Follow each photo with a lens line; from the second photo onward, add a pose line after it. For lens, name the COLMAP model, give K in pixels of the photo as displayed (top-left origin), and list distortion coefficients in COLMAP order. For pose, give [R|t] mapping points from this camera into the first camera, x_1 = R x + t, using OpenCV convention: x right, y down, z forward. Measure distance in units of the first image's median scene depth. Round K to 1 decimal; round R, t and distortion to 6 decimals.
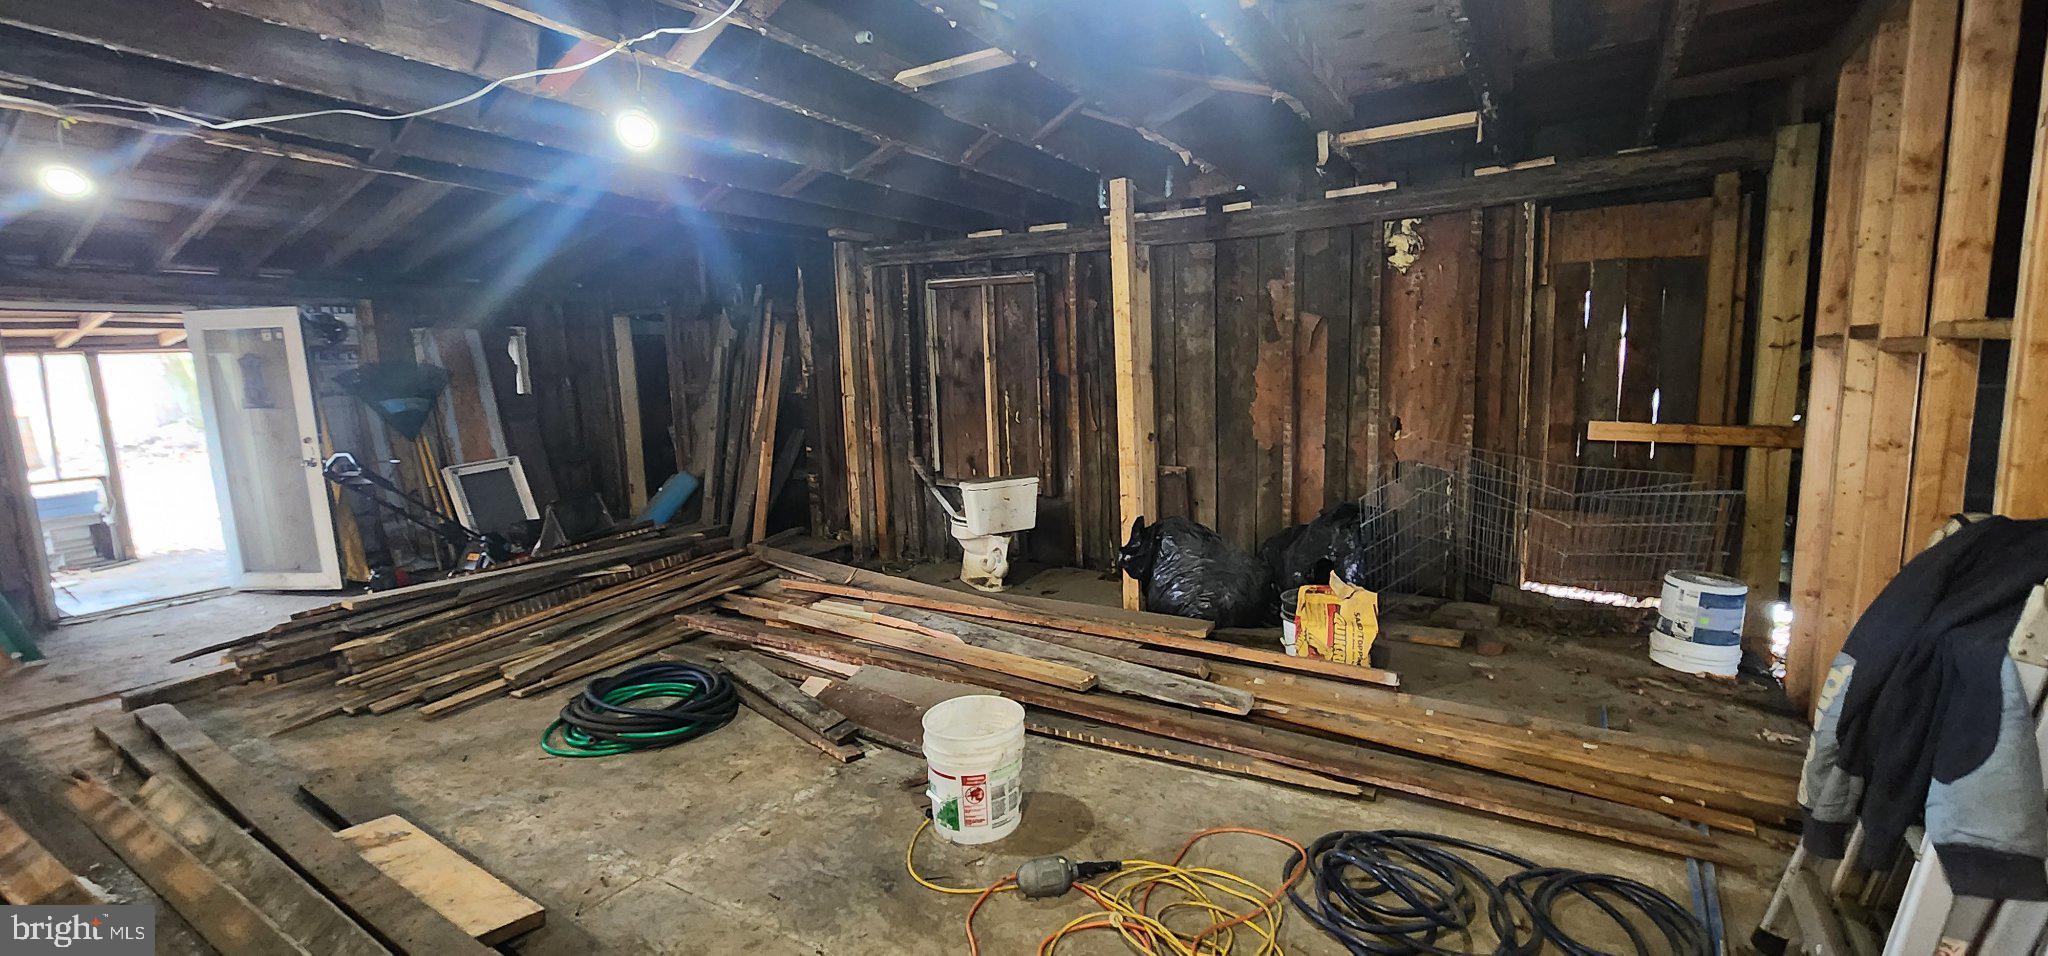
lens RADIAL K [[832.4, 0, 1034.9], [0, 832.4, 480.4], [0, 0, 1]] dist [-0.000241, 0.000553]
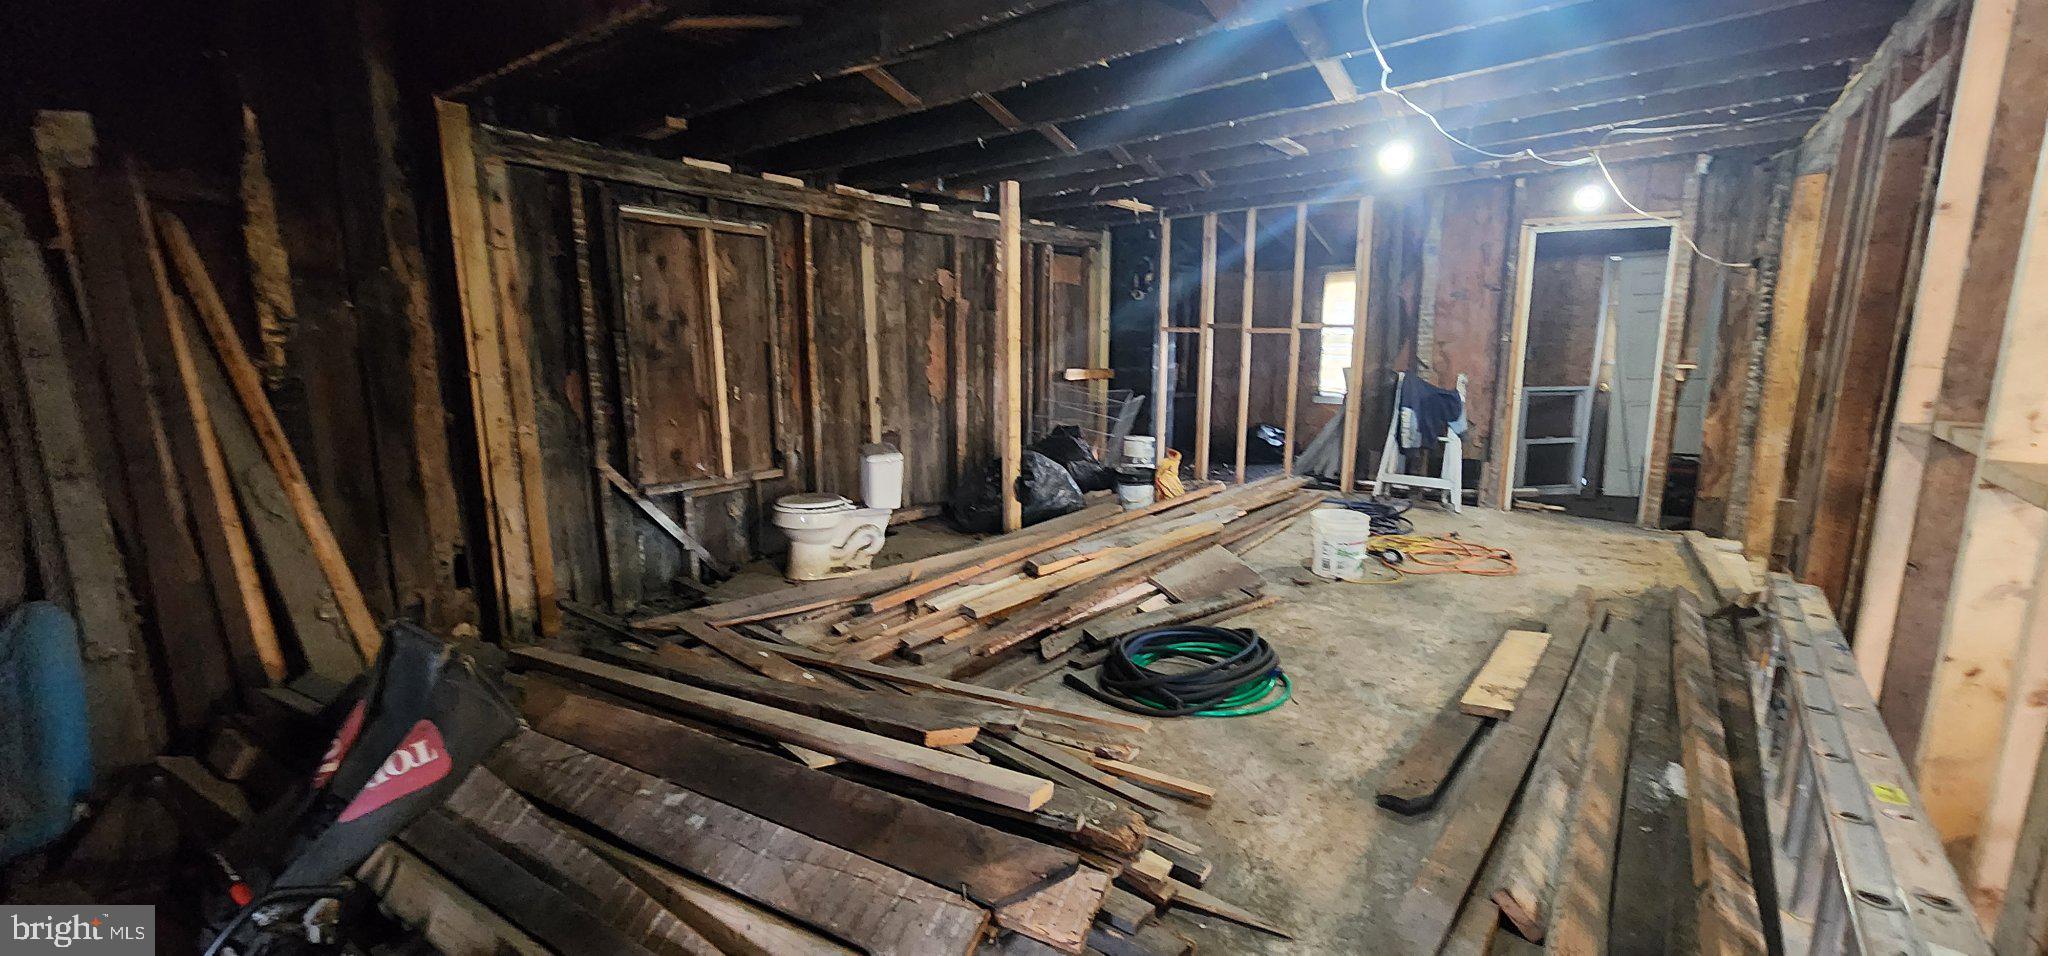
lens RADIAL K [[832.4, 0, 1034.9], [0, 832.4, 480.4], [0, 0, 1]] dist [-0.000241, 0.000553]
pose [[0.102453, -0.145139, 0.984092, -0.981943], [0.143348, 0.981126, 0.129778, -0.065046], [-0.984355, 0.127771, 0.121325, 0.720708]]
